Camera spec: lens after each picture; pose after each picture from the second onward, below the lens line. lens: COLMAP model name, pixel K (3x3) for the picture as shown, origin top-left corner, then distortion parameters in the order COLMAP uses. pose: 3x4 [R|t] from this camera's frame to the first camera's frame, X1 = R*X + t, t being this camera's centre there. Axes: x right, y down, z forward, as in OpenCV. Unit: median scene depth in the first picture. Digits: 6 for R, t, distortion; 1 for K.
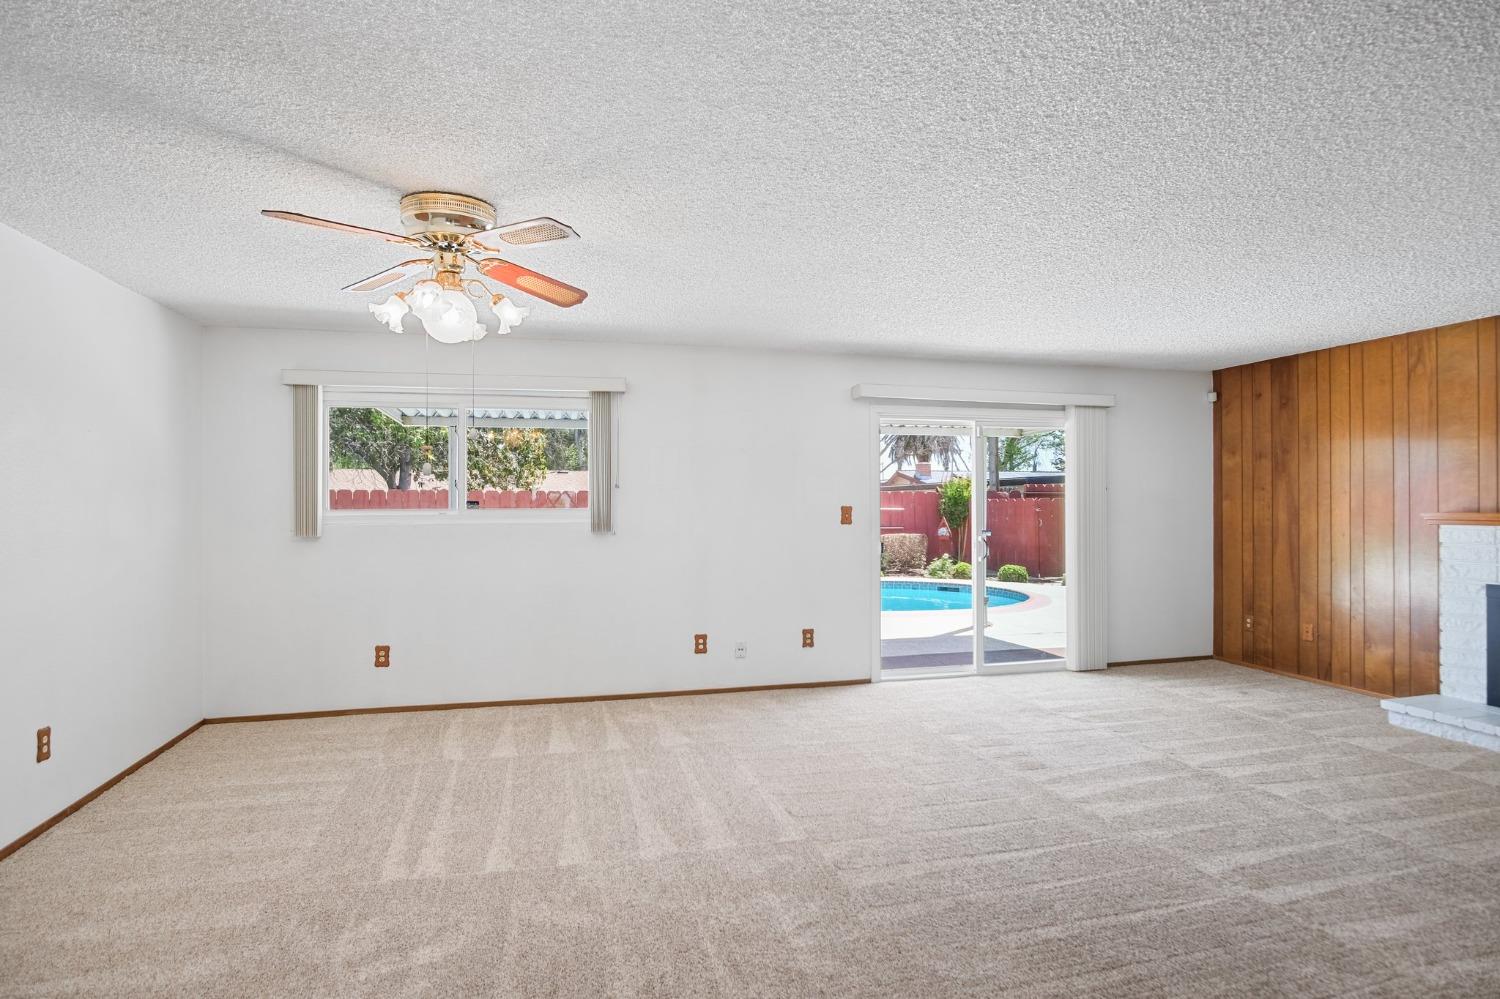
lens RADIAL K [[807.7, 0, 757.5], [0, 807.7, 501.8], [0, 0, 1]] dist [-0.032750, 0.002758]
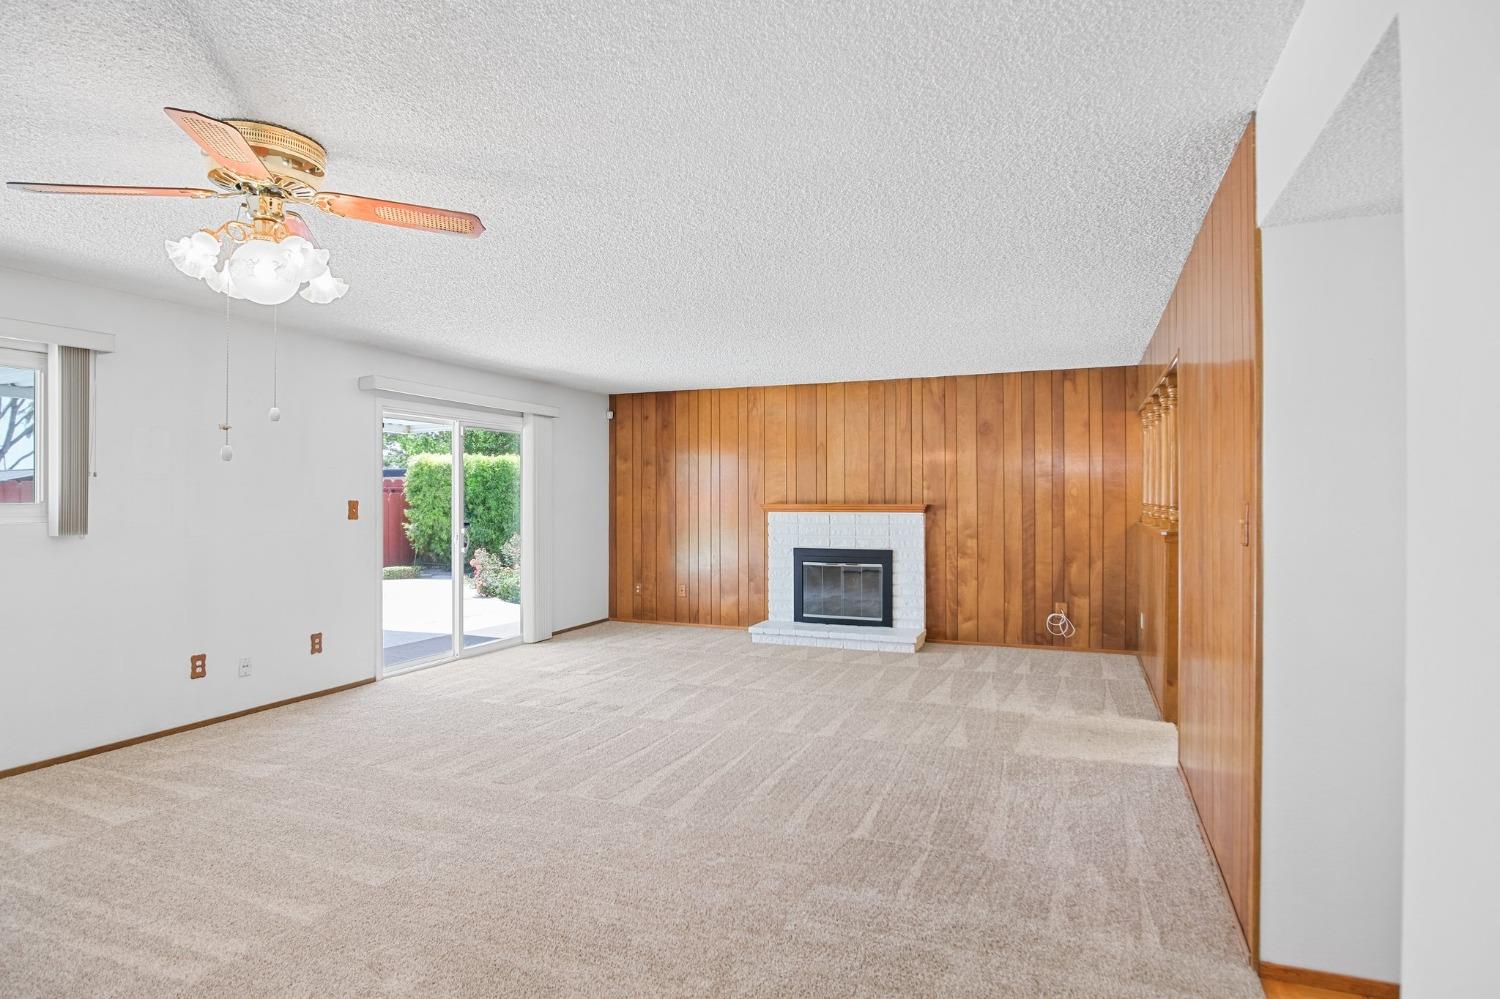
lens RADIAL K [[807.7, 0, 757.5], [0, 807.7, 501.8], [0, 0, 1]] dist [-0.032750, 0.002758]
pose [[0.595794, -0.001655, 0.803136, -0.364680], [-0.001574, 0.999994, 0.003229, 0.003025], [-0.803136, -0.003188, 0.595787, 0.049358]]
